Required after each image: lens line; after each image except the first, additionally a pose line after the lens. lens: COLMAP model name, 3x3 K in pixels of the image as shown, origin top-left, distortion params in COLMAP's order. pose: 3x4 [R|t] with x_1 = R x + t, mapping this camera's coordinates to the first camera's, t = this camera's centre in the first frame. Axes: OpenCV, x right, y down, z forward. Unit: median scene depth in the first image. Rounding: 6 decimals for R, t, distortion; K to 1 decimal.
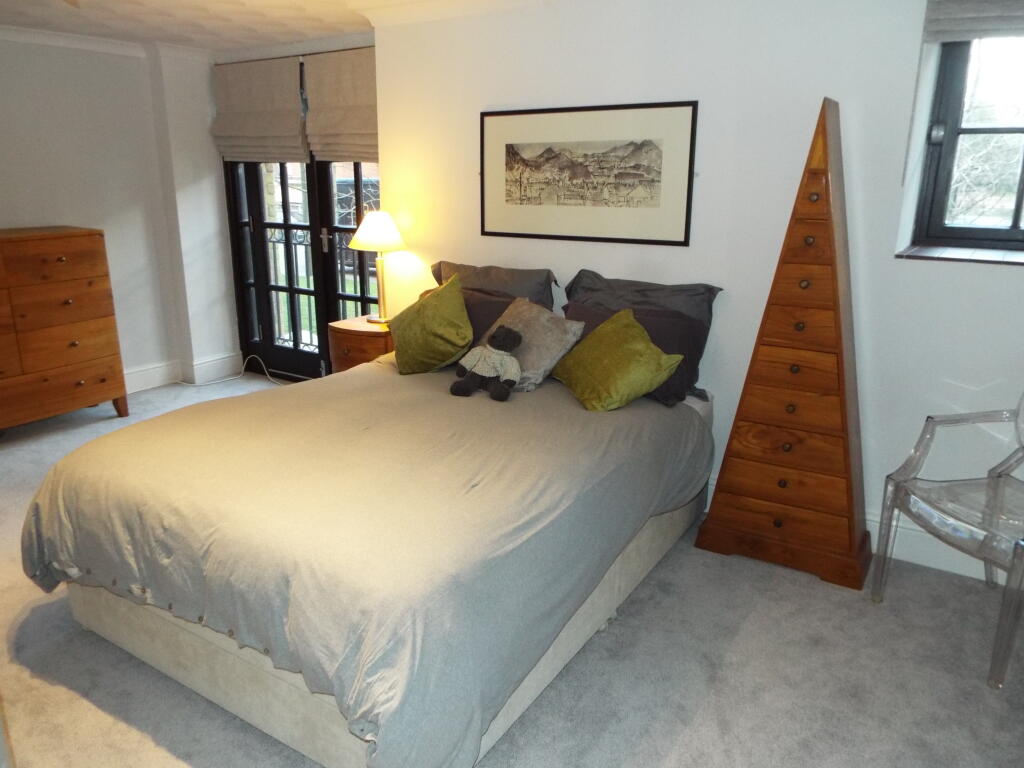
lens RADIAL K [[752.7, 0, 512.0], [0, 752.7, 384.0], [0, 0, 1]] dist [-0.001478, -0.004305]
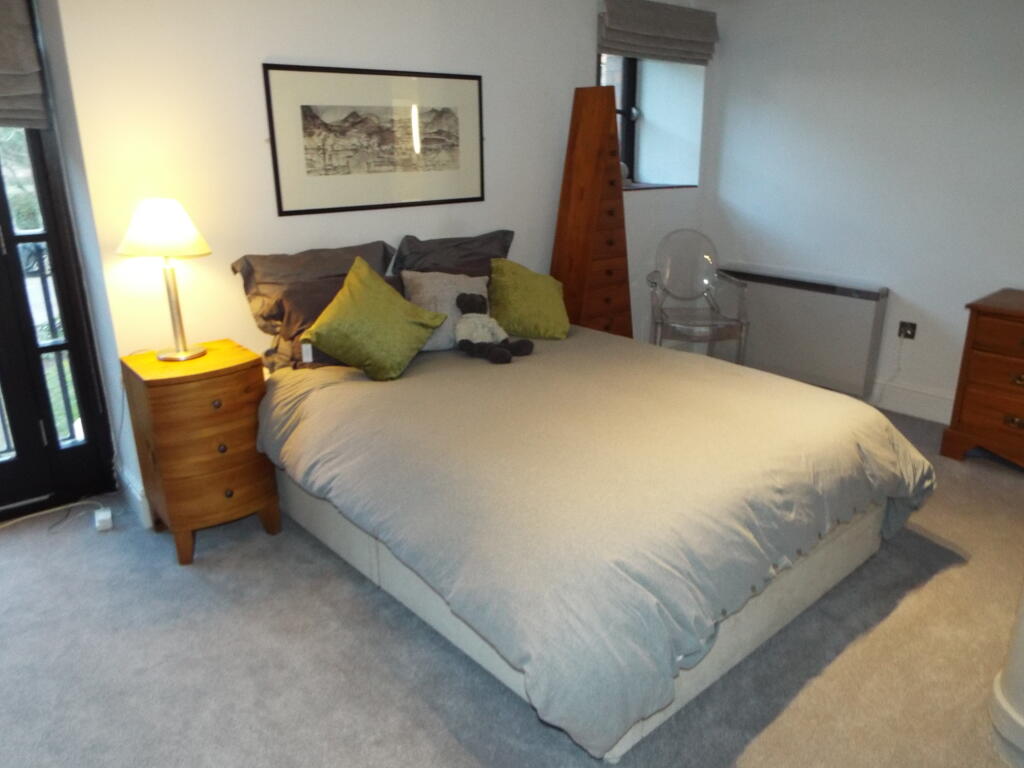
lens RADIAL K [[752.7, 0, 512.0], [0, 752.7, 384.0], [0, 0, 1]] dist [-0.001478, -0.004305]
pose [[0.271766, -0.302675, 0.913527, -0.844695], [0.267557, 0.935593, 0.230390, -0.160074], [-0.924422, 0.181808, 0.335245, 0.566256]]
